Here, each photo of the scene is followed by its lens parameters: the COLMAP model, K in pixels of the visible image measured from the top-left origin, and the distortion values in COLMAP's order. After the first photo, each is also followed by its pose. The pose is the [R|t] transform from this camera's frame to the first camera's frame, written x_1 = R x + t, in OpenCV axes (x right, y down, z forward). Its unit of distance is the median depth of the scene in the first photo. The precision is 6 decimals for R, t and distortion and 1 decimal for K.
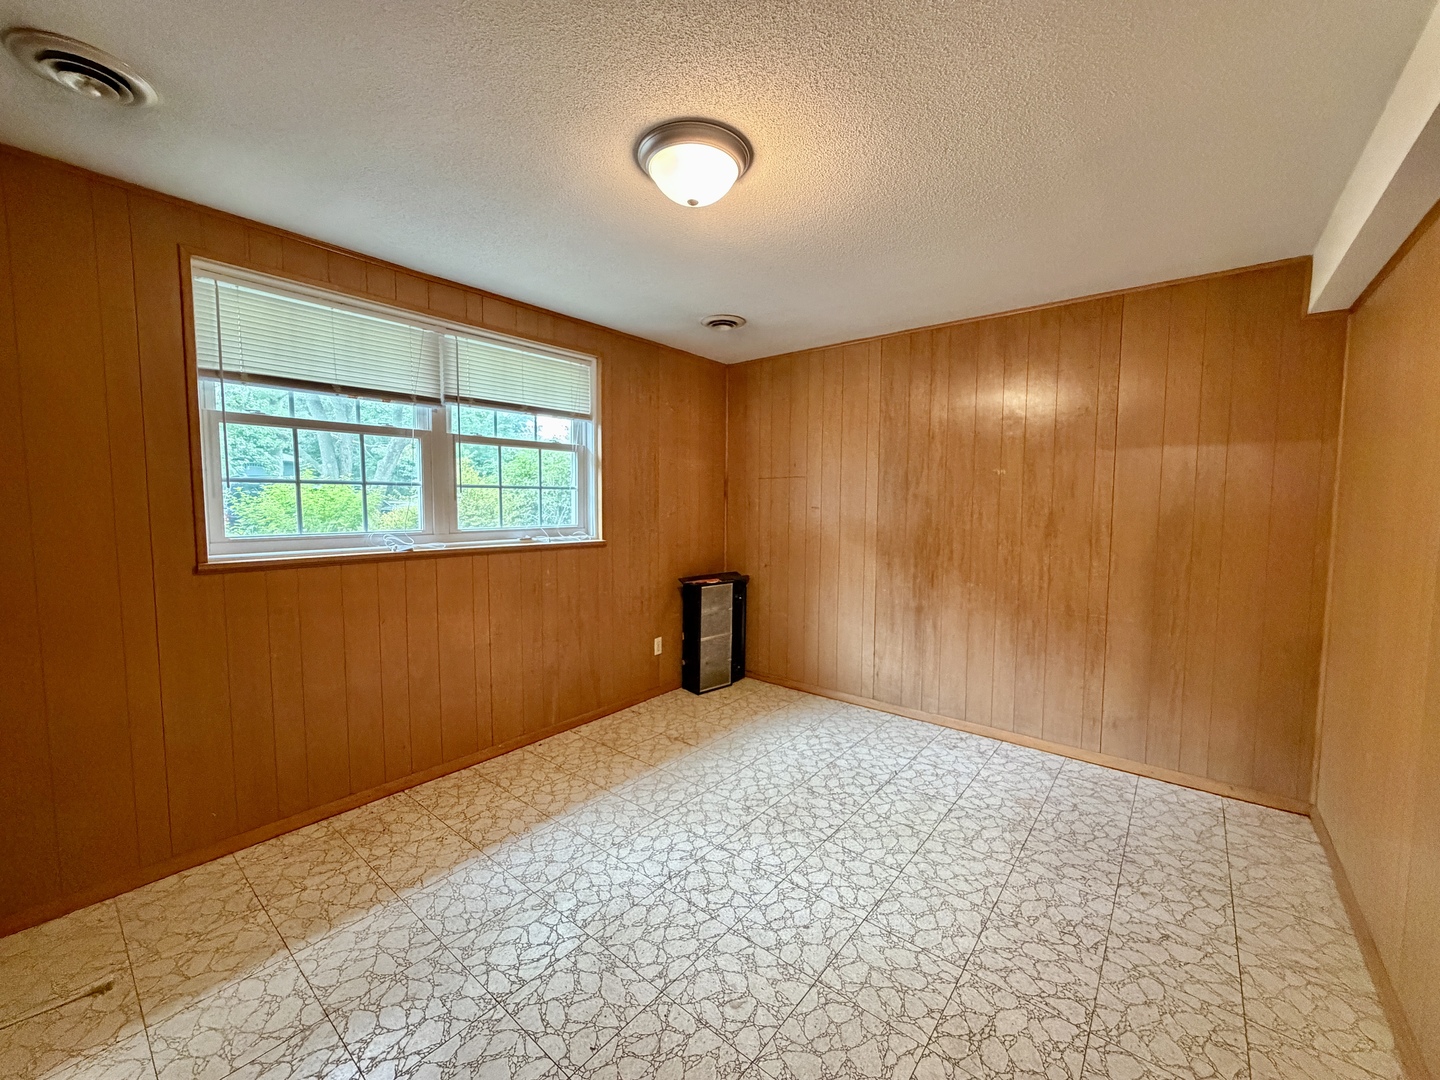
lens RADIAL K [[574.0, 0, 714.3], [0, 574.0, 541.1], [0, 0, 1]] dist [-0.000841, 0.000293]
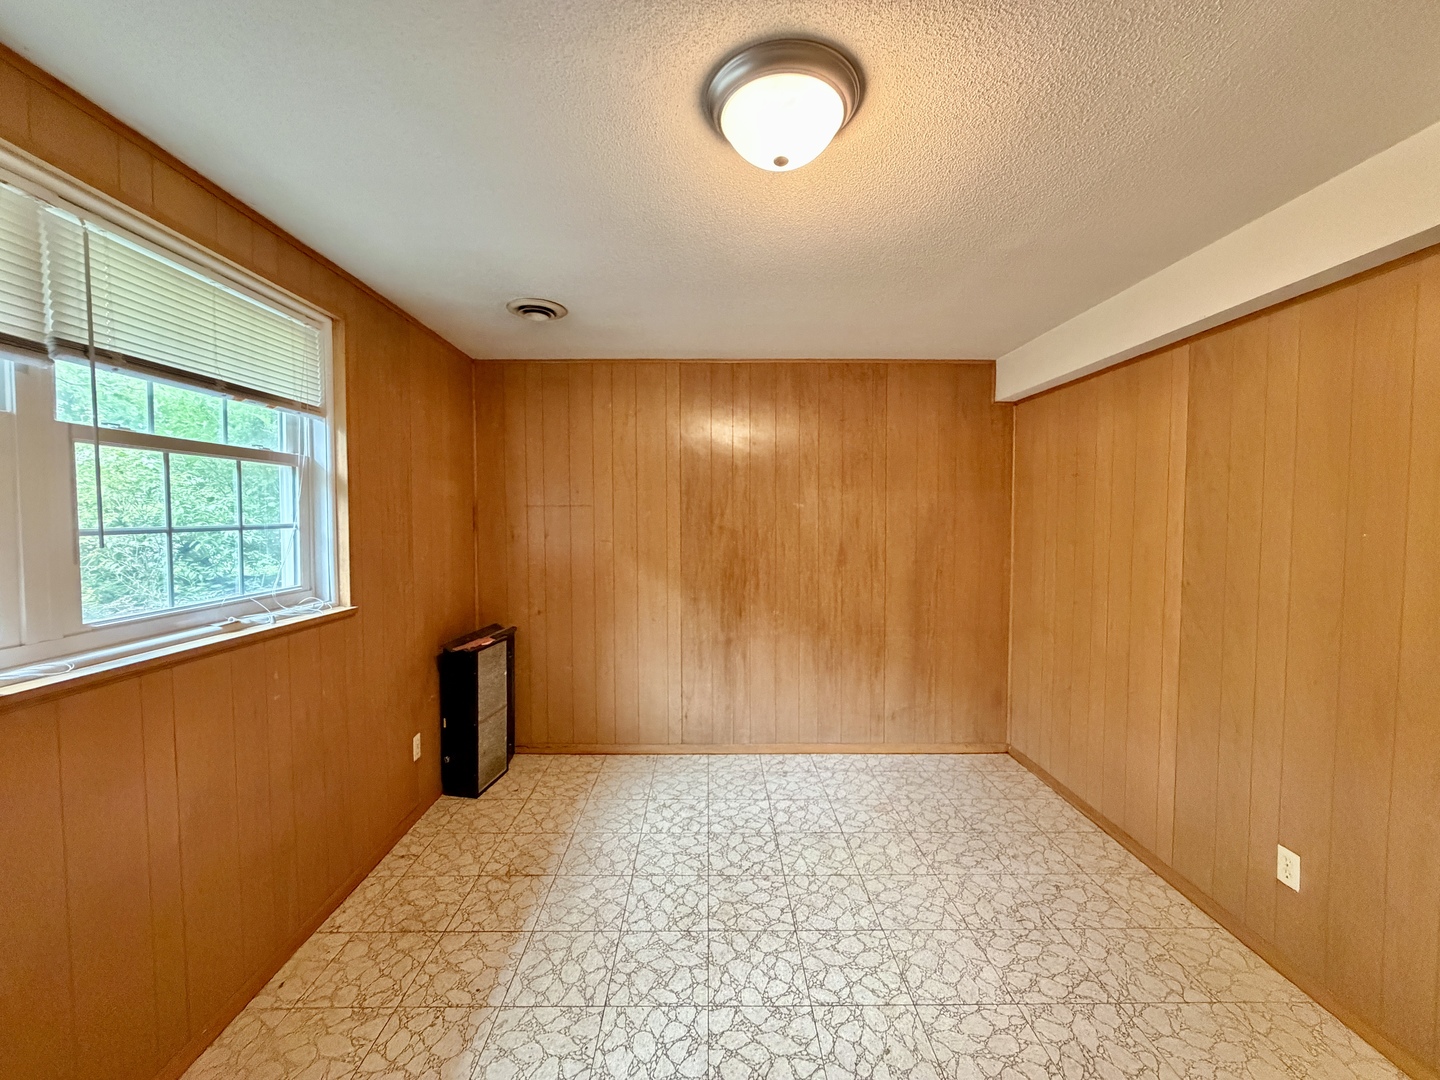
lens RADIAL K [[574.0, 0, 714.3], [0, 574.0, 541.1], [0, 0, 1]] dist [-0.000841, 0.000293]
pose [[0.763803, -0.033969, 0.644555, -0.336757], [0.048455, 0.998814, -0.004781, -0.059120], [-0.643628, 0.034884, 0.764543, 0.288234]]
